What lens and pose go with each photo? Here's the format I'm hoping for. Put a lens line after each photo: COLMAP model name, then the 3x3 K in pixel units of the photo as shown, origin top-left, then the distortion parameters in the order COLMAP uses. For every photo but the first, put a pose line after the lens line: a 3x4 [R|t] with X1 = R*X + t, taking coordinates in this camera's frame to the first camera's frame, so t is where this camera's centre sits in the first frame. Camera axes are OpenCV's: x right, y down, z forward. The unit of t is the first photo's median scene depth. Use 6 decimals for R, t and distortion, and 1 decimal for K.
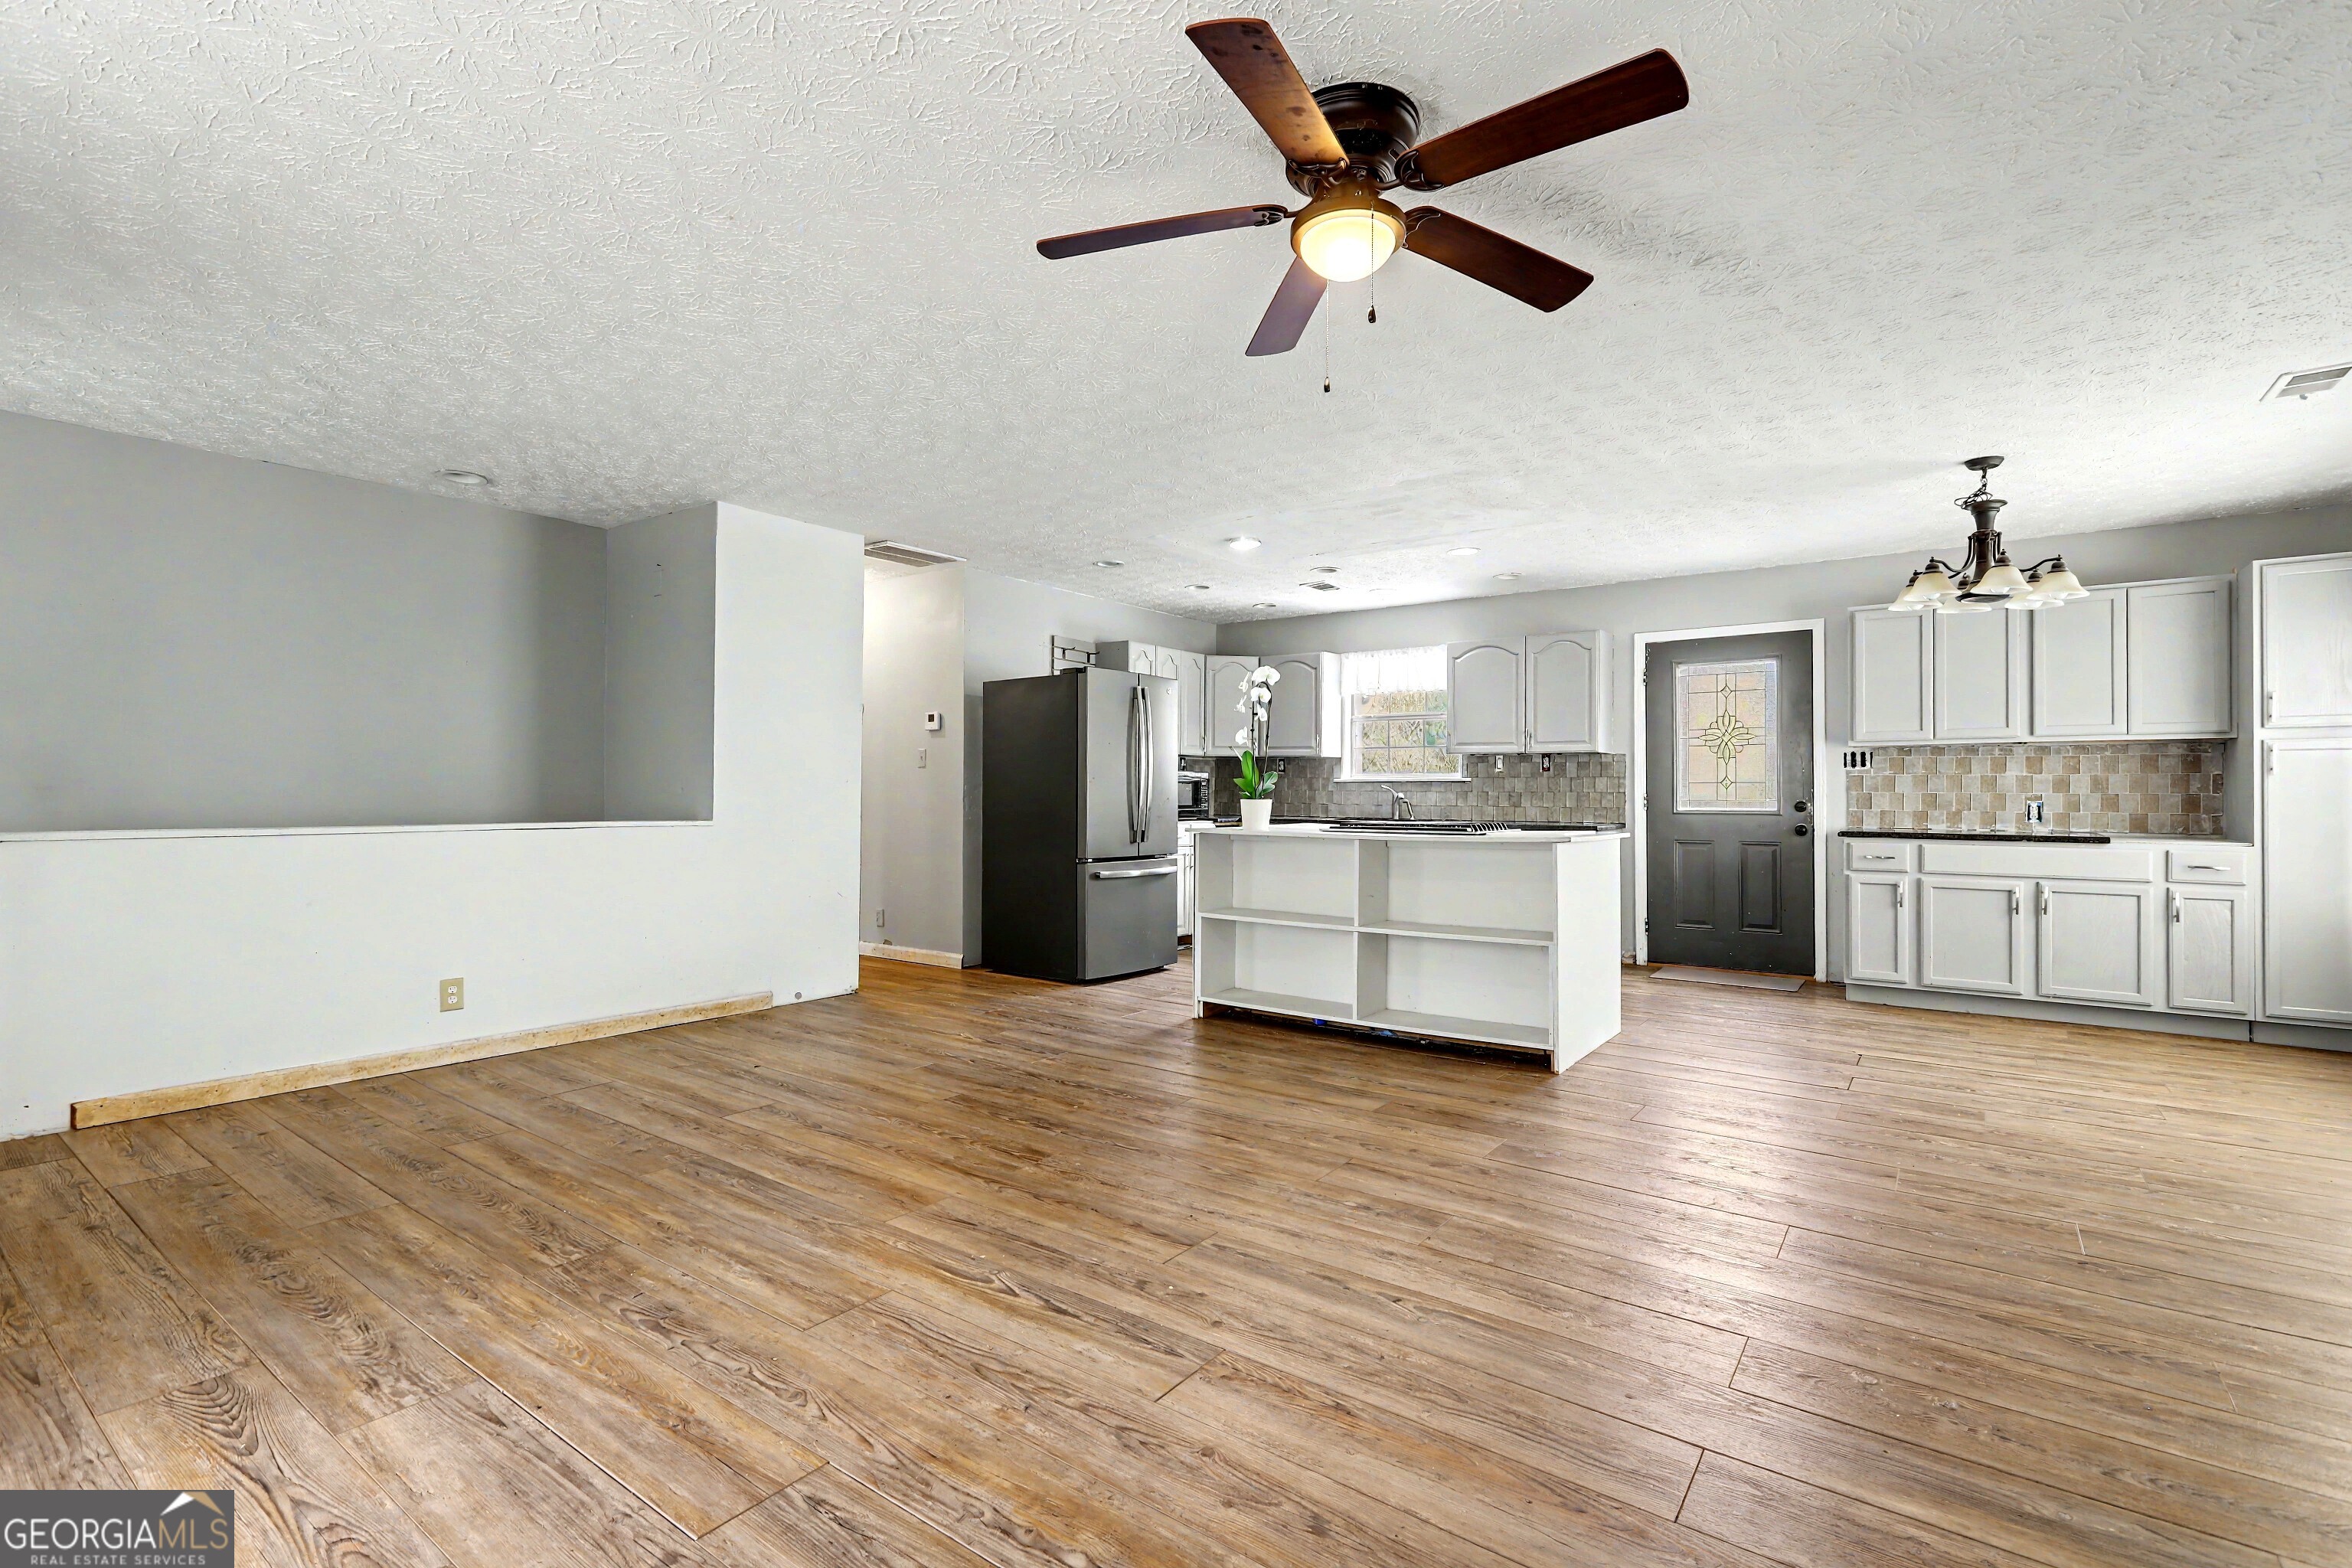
lens RADIAL K [[1065.1, 0, 1159.1], [0, 1065.1, 785.2], [0, 0, 1]] dist [-0.004128, 0.002752]
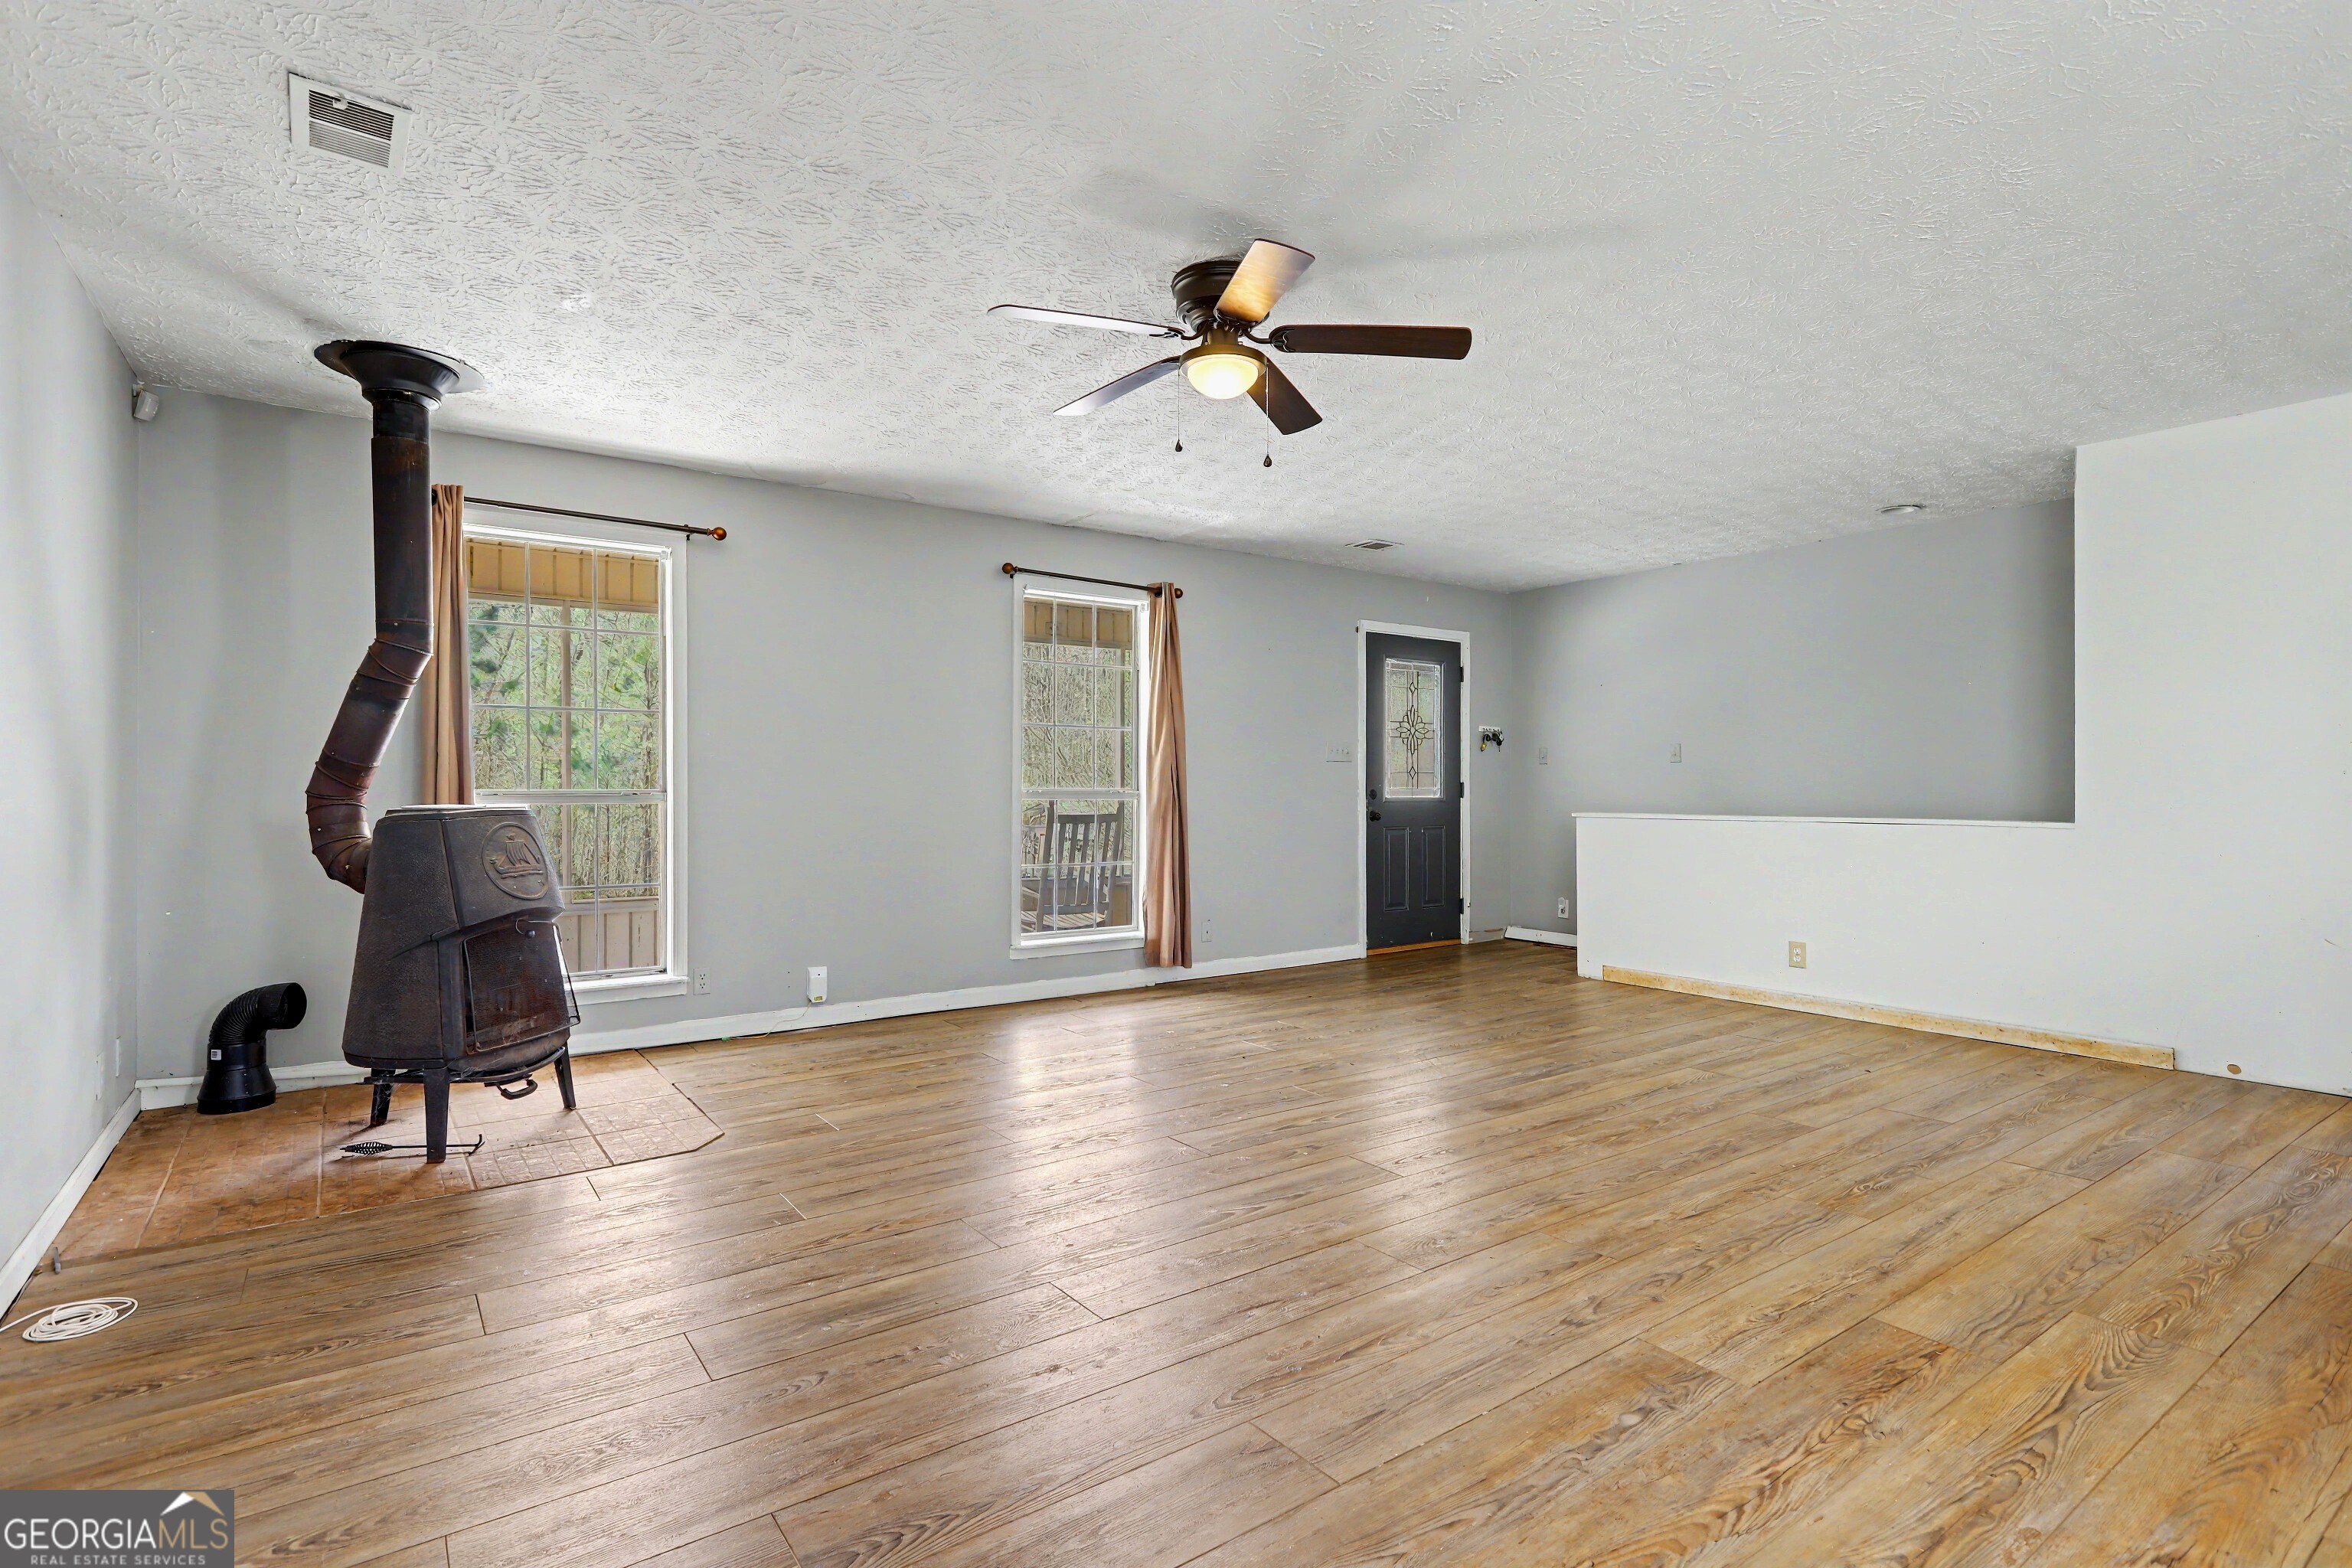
lens RADIAL K [[1129.7, 0, 1178.5], [0, 1129.7, 782.4], [0, 0, 1]] dist [-0.005552, -0.000241]
pose [[-0.294597, -0.010102, -0.955568, 0.635817], [0.005599, 0.999909, -0.012297, 0.007775], [0.955605, -0.008973, -0.294513, 0.564045]]
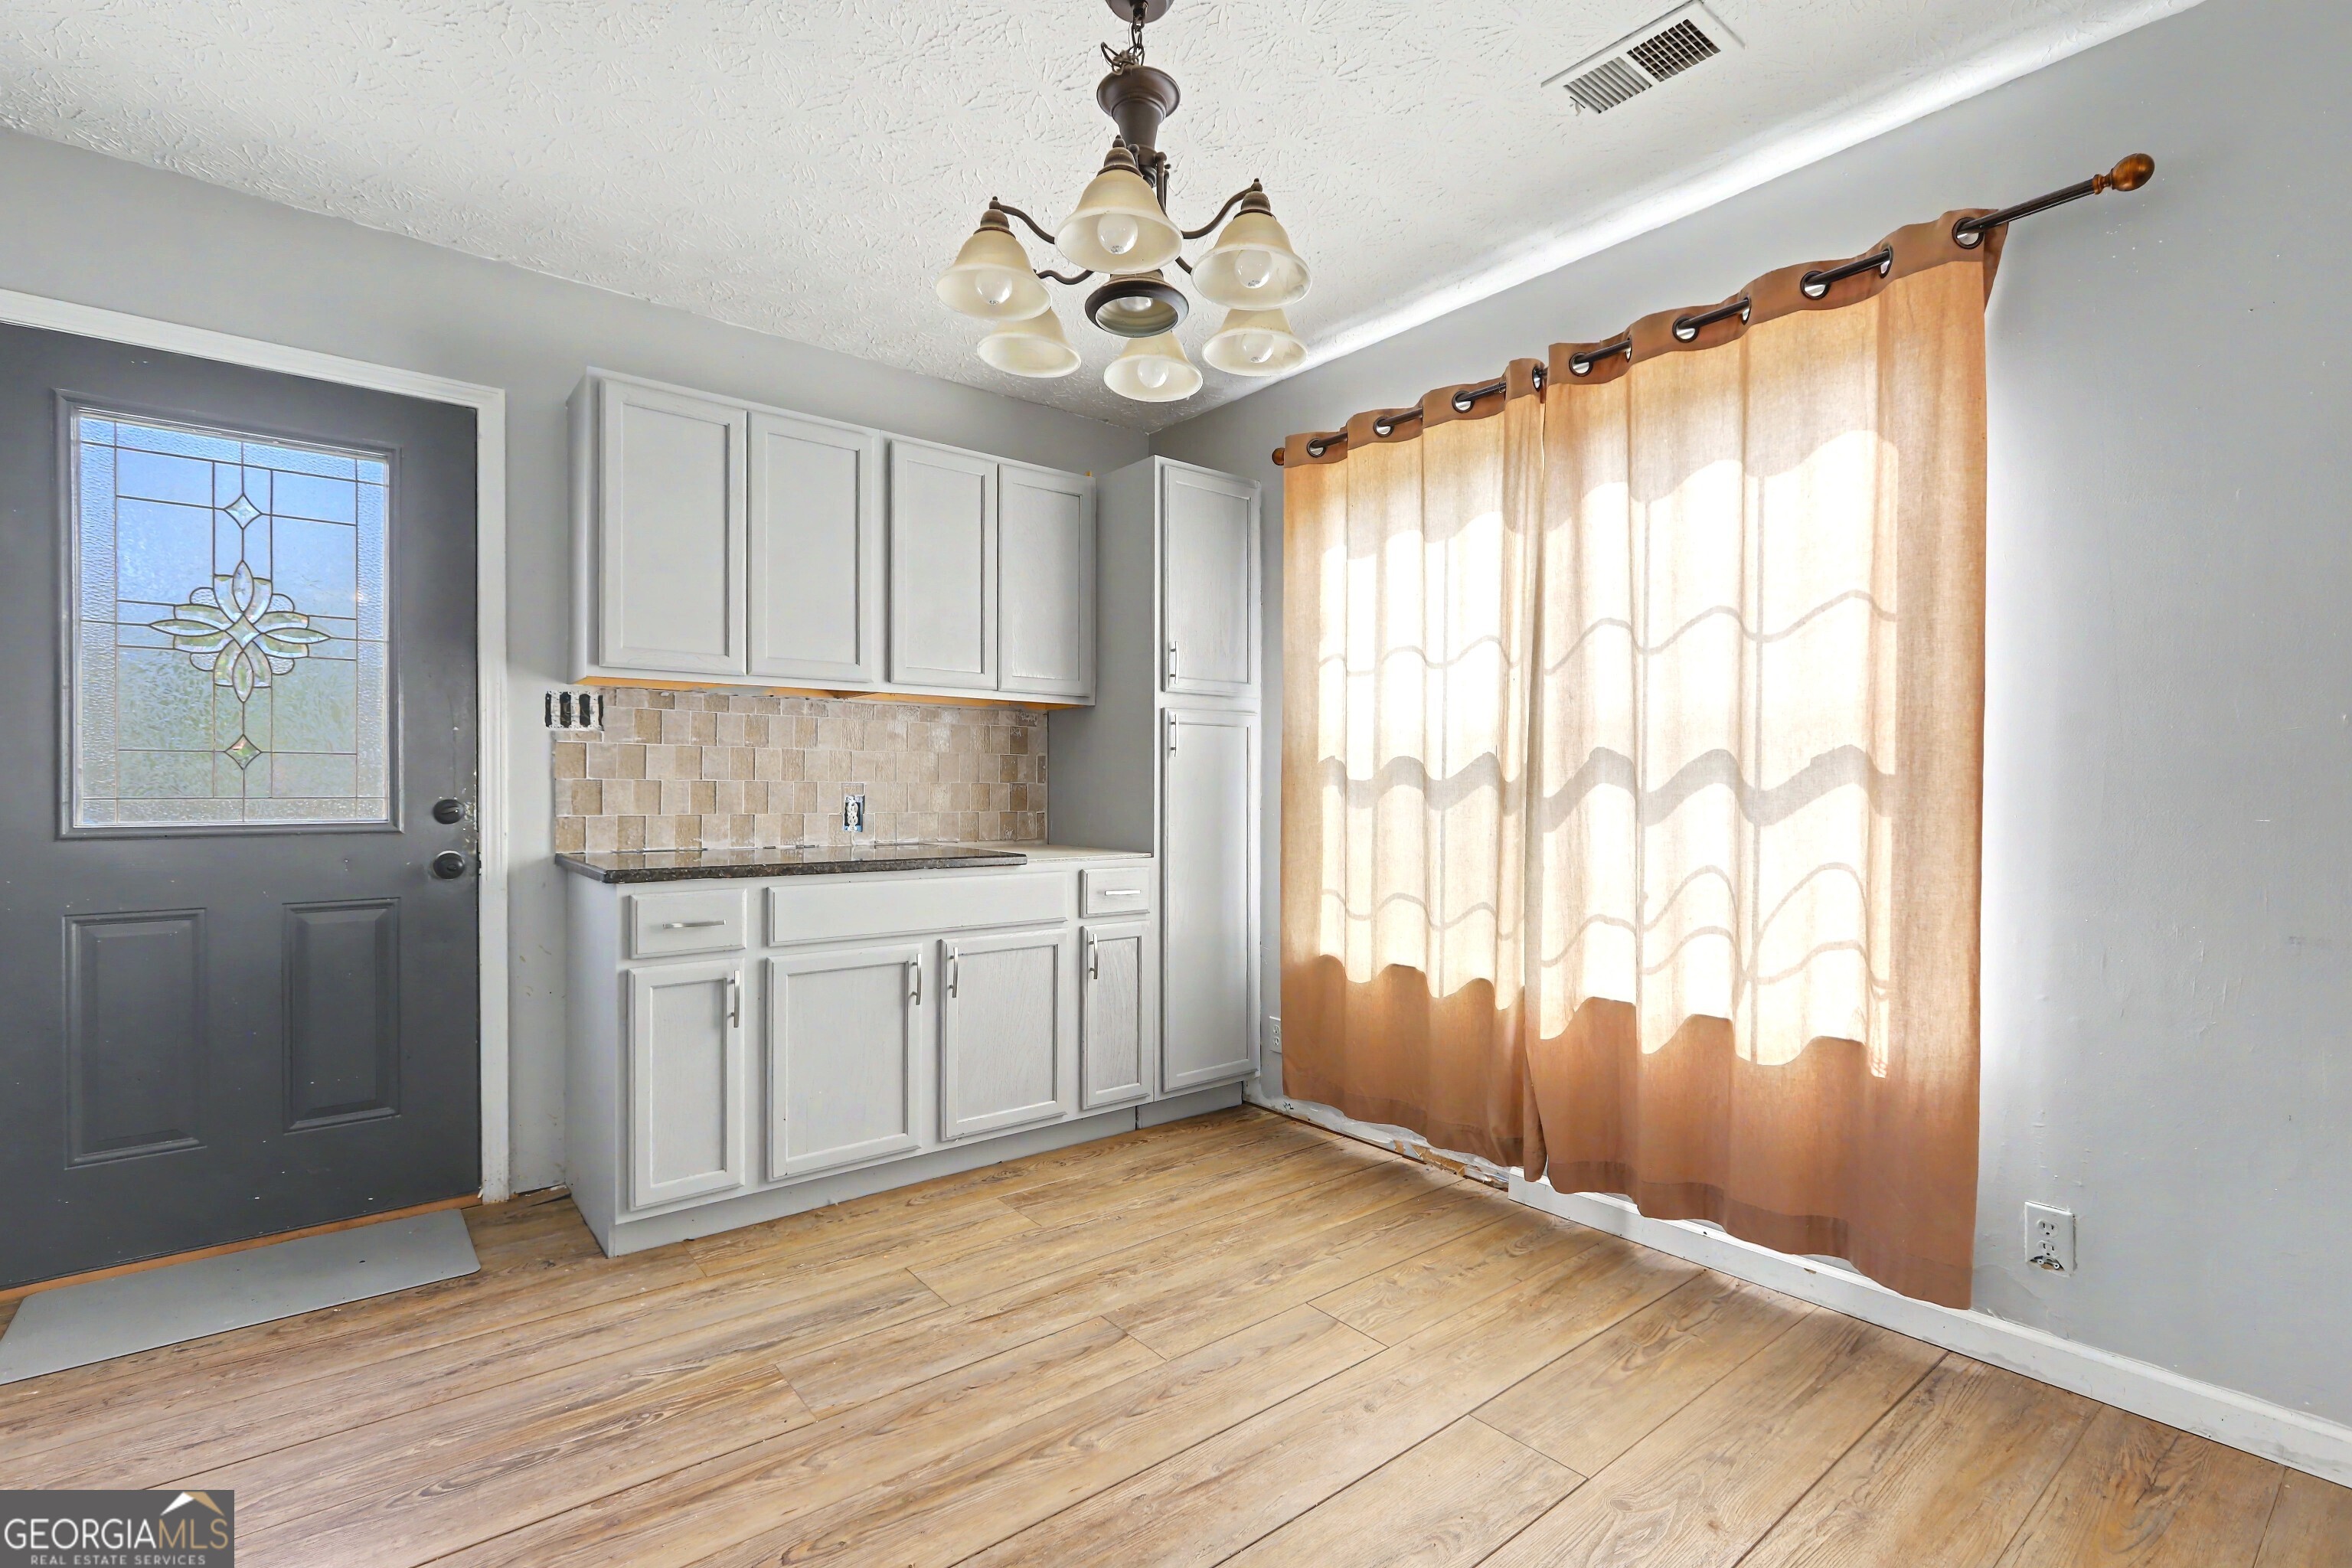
lens RADIAL K [[1065.1, 0, 1170.8], [0, 1065.1, 789.9], [0, 0, 1]] dist [-0.004128, 0.002752]
pose [[0.245805, -0.005069, 0.969306, 0.307140], [-0.009196, 0.999929, 0.007561, 0.006377], [-0.969276, -0.010772, 0.245741, 0.729057]]
